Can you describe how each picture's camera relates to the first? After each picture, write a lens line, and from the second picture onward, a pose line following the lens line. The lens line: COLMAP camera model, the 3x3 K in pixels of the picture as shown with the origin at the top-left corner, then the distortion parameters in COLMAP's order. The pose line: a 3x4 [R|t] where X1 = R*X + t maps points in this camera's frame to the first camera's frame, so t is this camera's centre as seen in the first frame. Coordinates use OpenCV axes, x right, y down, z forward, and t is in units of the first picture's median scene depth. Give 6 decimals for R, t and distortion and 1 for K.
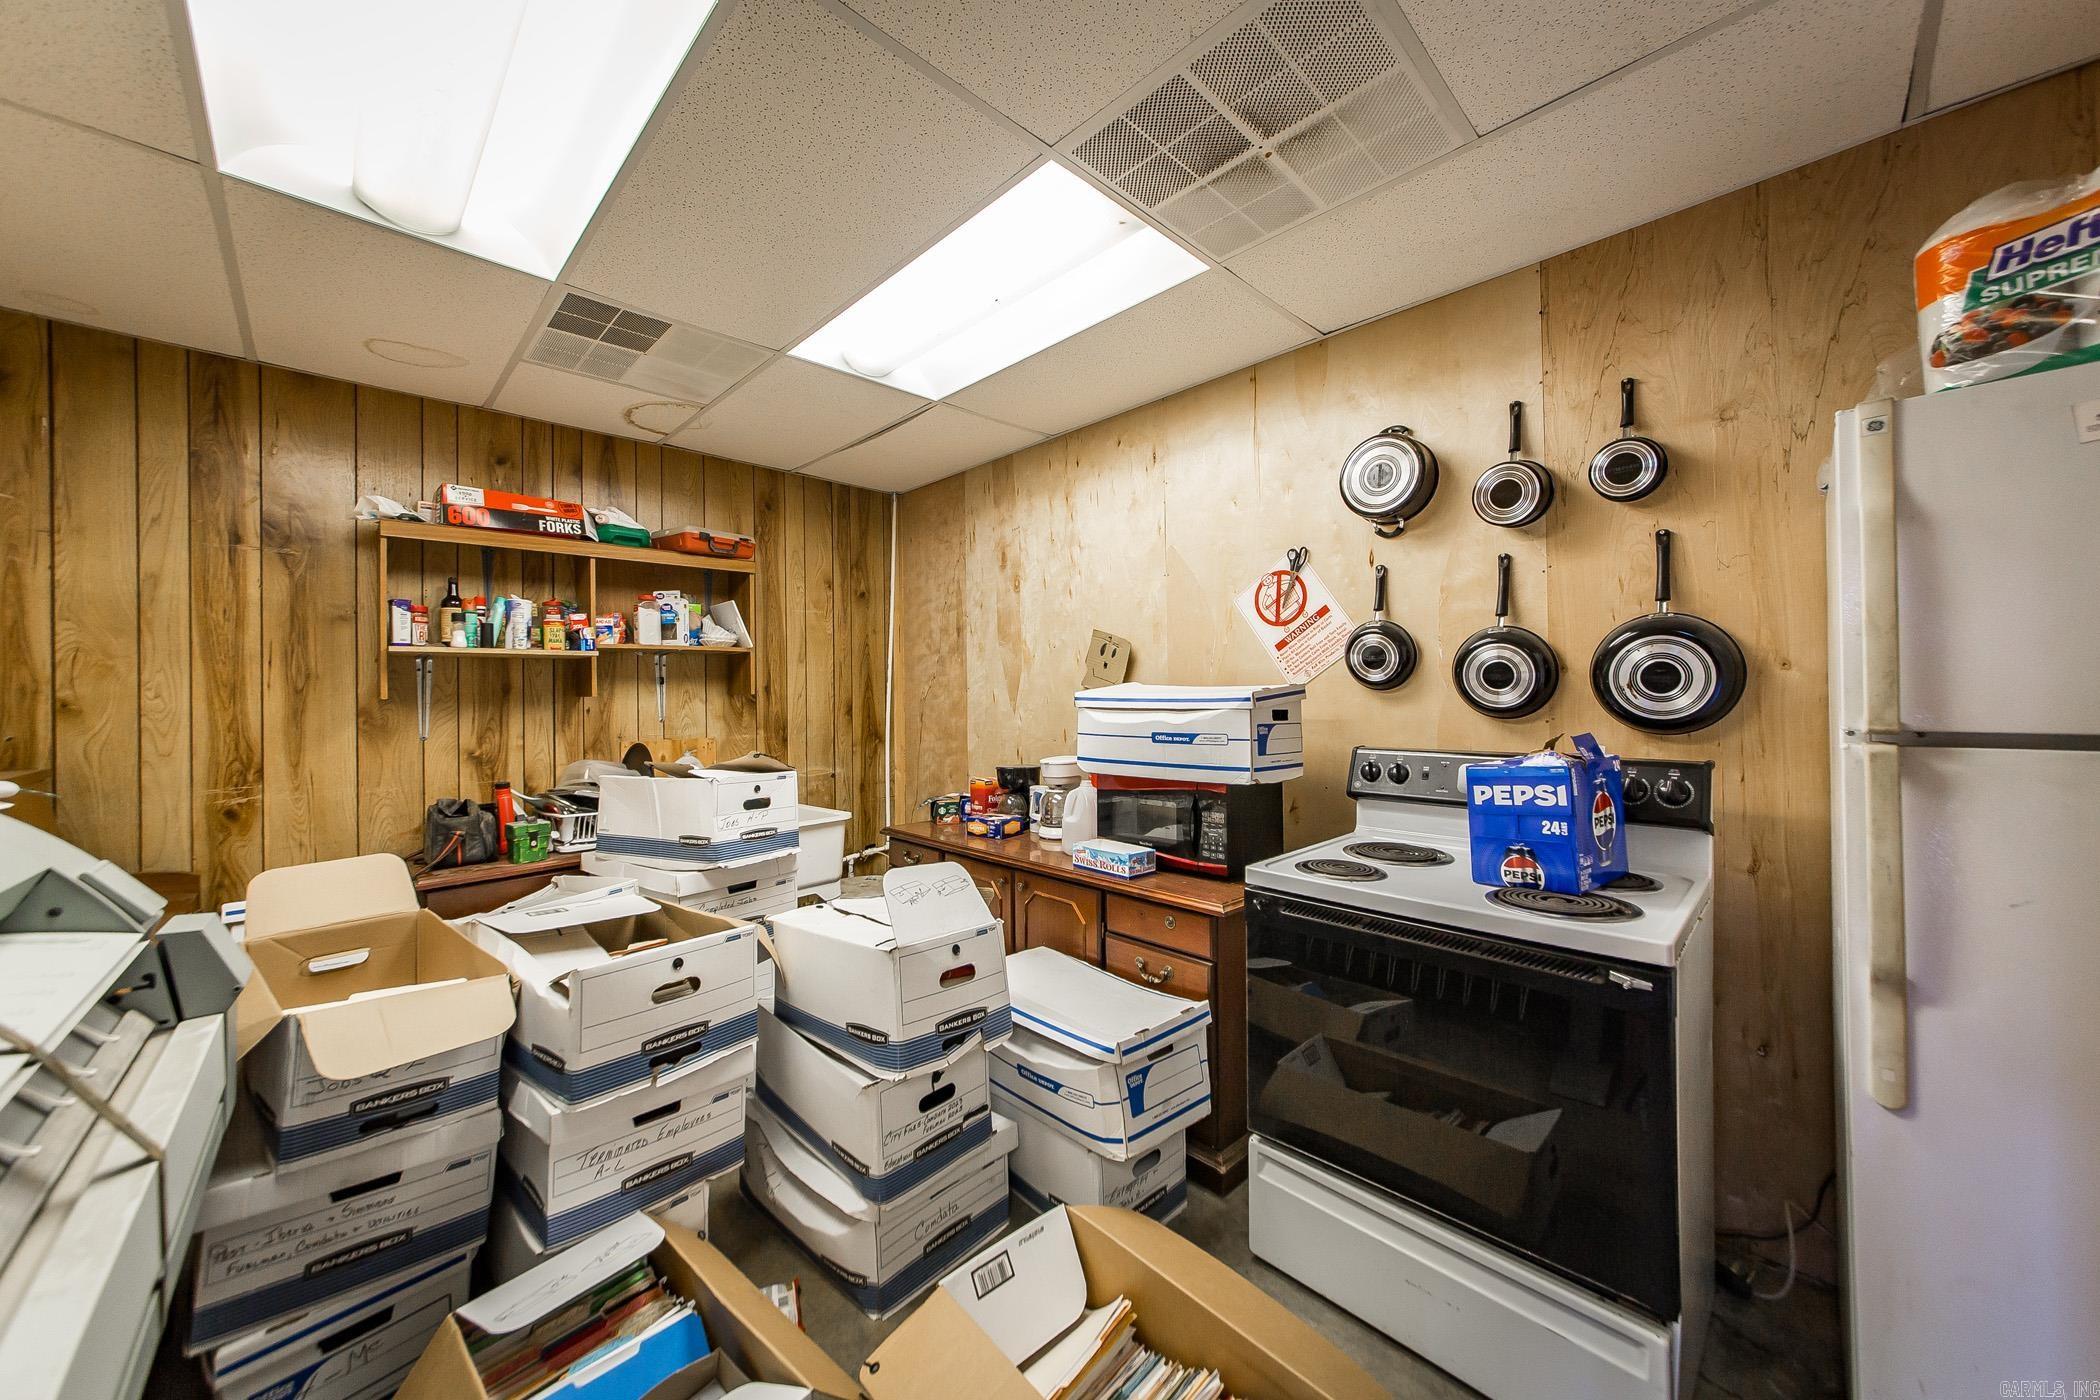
lens RADIAL K [[734.5, 0, 1041.7], [0, 734.5, 691.2], [0, 0, 1]] dist [0.010565, 0.000470]
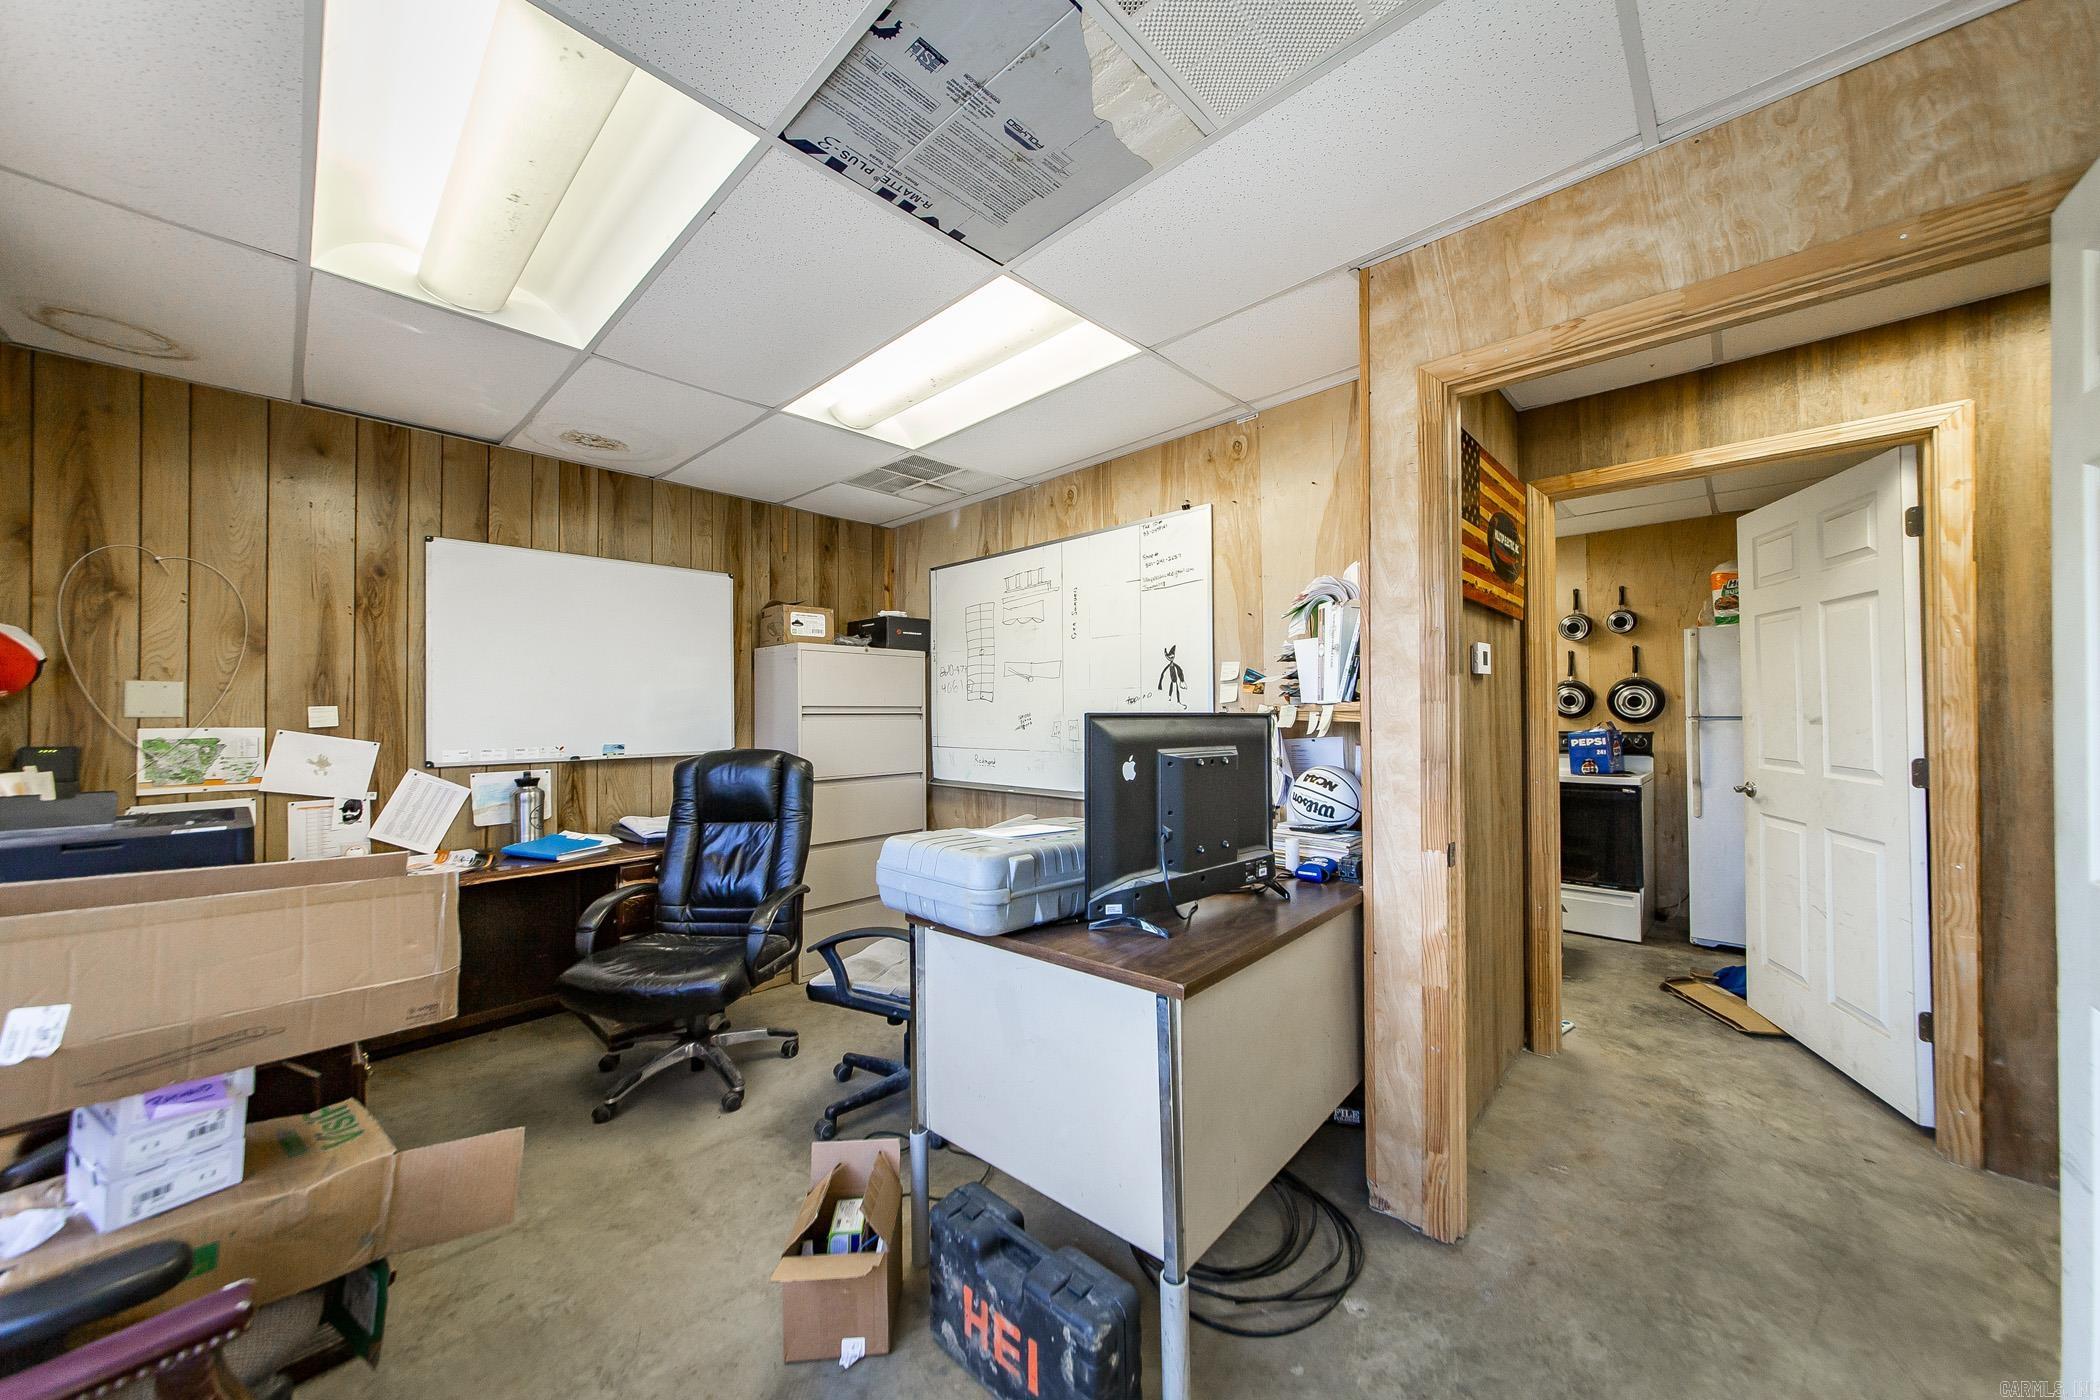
lens RADIAL K [[734.5, 0, 1054.3], [0, 734.5, 704.9], [0, 0, 1]] dist [0.010565, 0.000470]
pose [[0.998831, 0.009122, 0.047478, -1.334347], [-0.008540, 0.999886, -0.012439, 0.041434], [-0.047587, 0.012019, 0.998795, -1.510791]]
